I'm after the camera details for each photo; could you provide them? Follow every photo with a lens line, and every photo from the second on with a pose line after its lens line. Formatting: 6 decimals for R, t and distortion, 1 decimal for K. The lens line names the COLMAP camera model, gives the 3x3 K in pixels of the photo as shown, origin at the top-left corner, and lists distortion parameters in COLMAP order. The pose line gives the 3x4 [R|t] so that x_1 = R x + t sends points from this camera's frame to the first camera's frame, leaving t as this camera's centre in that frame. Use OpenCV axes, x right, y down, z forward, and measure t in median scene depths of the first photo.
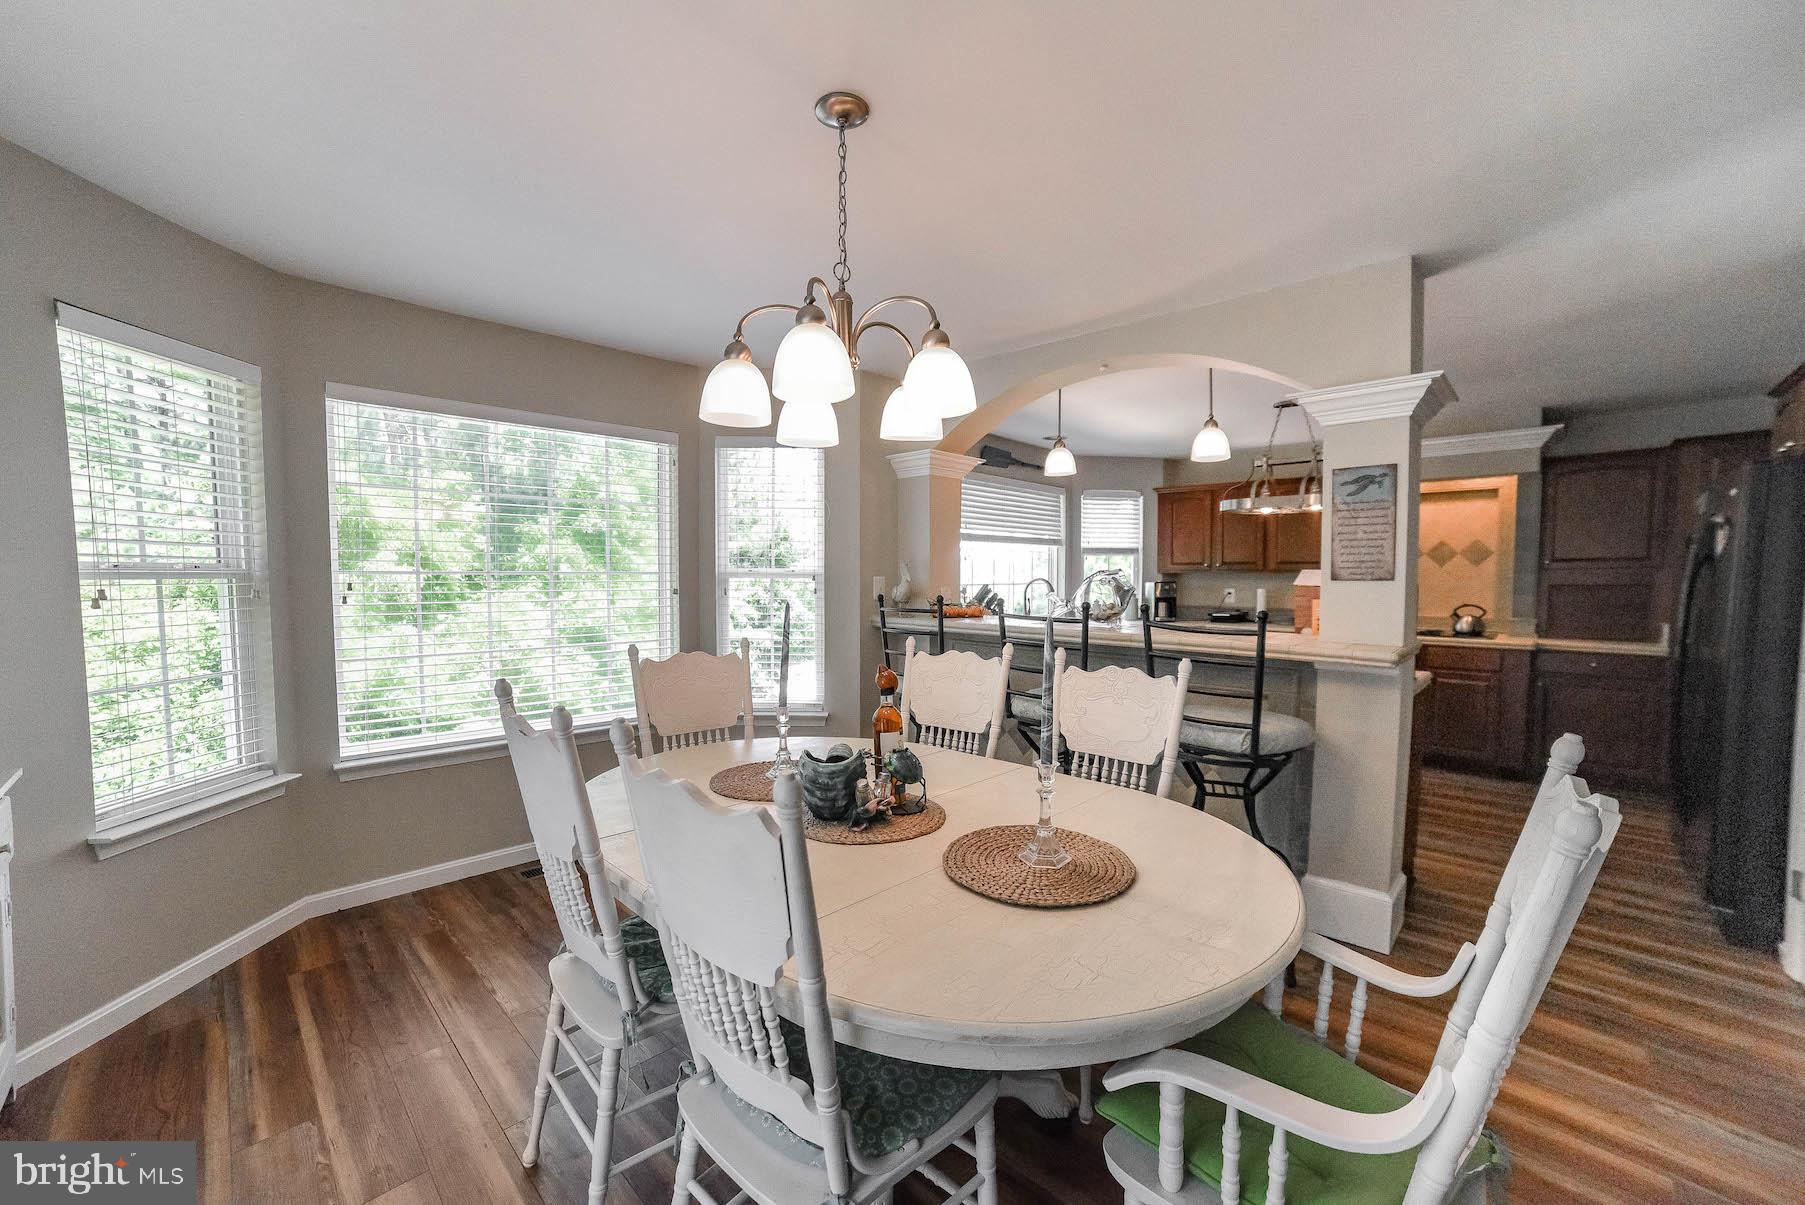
lens RADIAL K [[701.9, 0, 908.4], [0, 701.9, 612.8], [0, 0, 1]] dist [-0.077489, 0.032732]
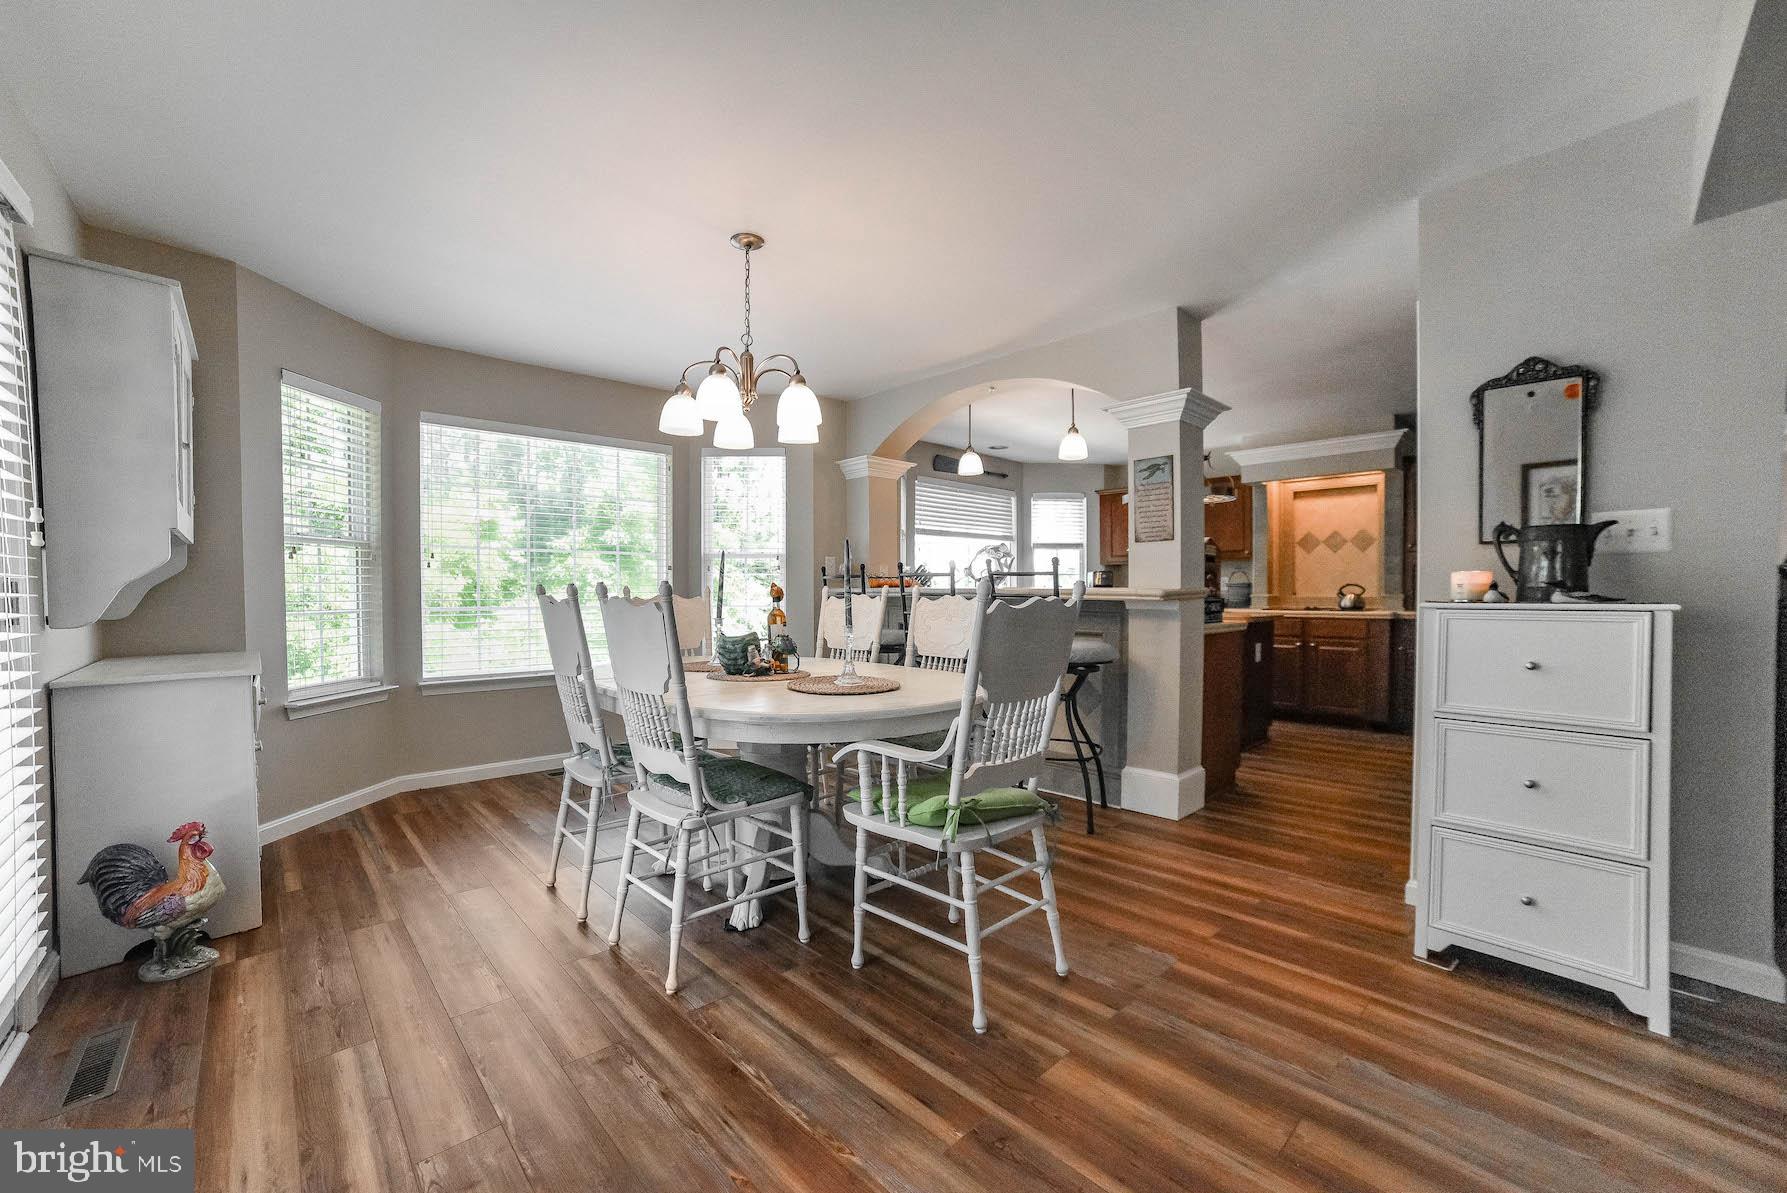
lens RADIAL K [[694.9, 0, 899.3], [0, 694.9, 606.7], [0, 0, 1]] dist [-0.077489, 0.032732]
pose [[0.999075, -0.004045, -0.042819, 0.215564], [0.002769, 0.999552, -0.029807, 0.120473], [0.042920, 0.029661, 0.998638, -0.378674]]
